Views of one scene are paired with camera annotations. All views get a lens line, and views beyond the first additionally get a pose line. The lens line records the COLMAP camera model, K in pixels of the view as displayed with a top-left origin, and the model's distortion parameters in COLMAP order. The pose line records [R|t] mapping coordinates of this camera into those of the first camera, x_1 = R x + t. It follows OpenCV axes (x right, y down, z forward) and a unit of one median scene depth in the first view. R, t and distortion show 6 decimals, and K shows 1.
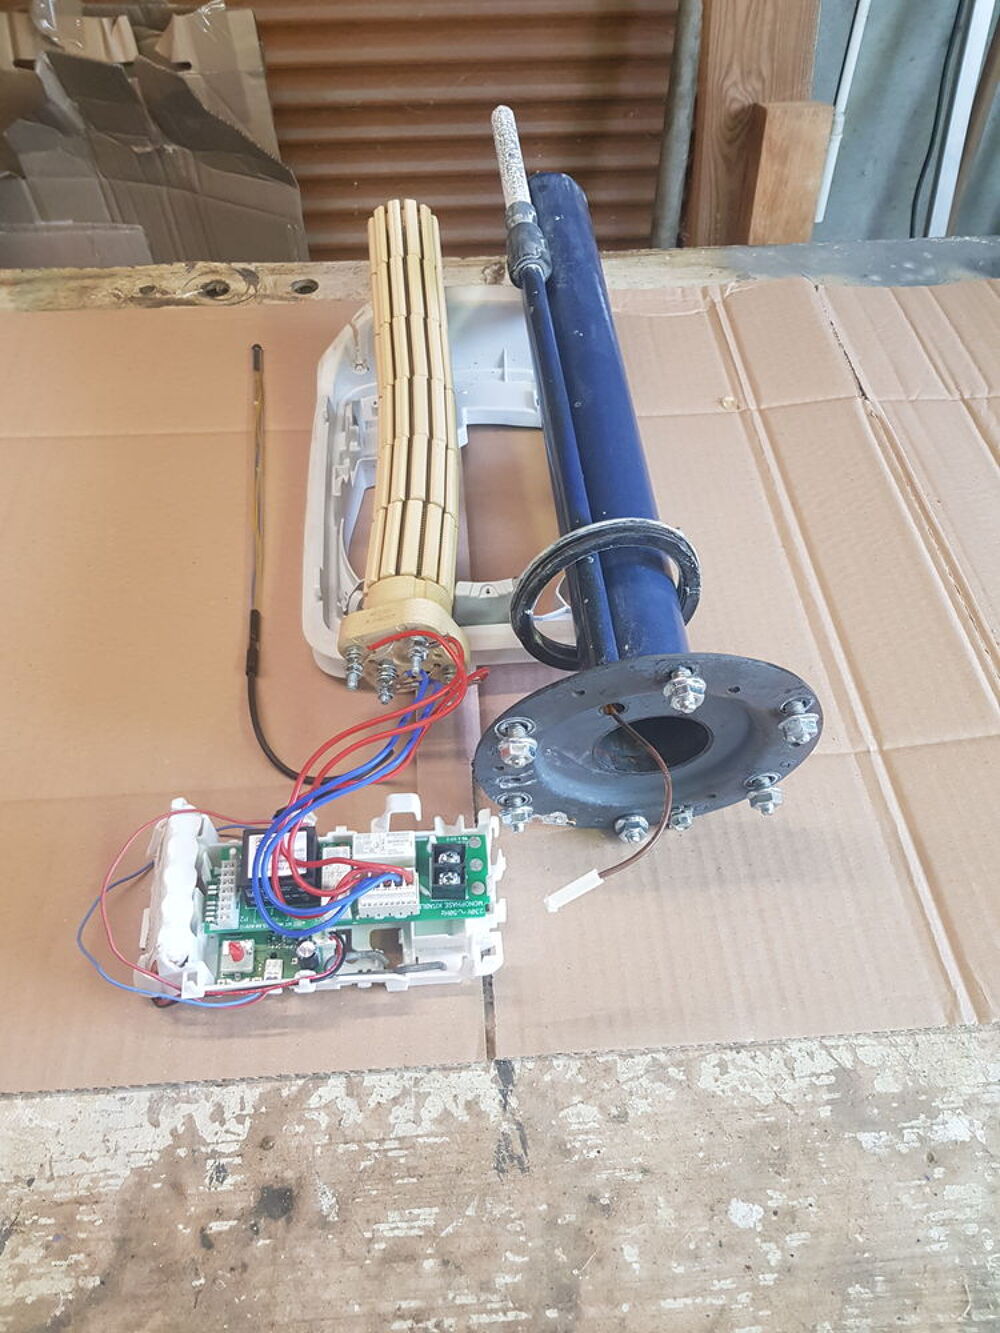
lens RADIAL K [[1044.6, 0, 491.7], [0, 1044.6, 663.5], [0, 0, 1]] dist [0.009378, -0.020107]
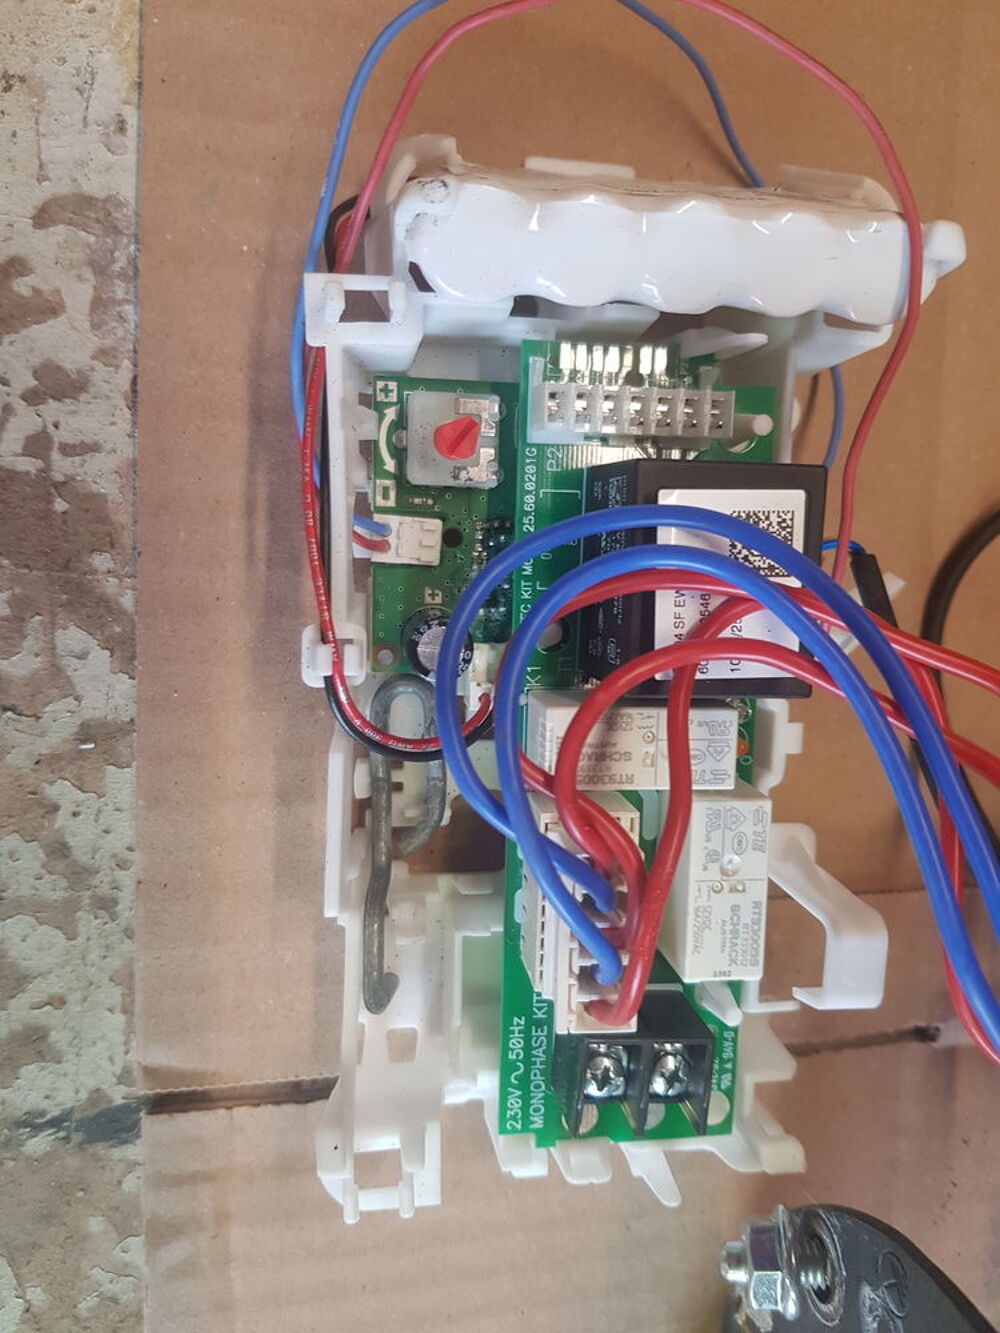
lens RADIAL K [[1044.6, 0, 508.3], [0, 1044.6, 674.4], [0, 0, 1]] dist [0.009378, -0.020107]
pose [[-0.092272, 0.992123, 0.084725, -0.197936], [-0.910162, -0.118546, 0.396929, 0.117437], [0.403846, -0.040488, 0.913931, 0.692647]]
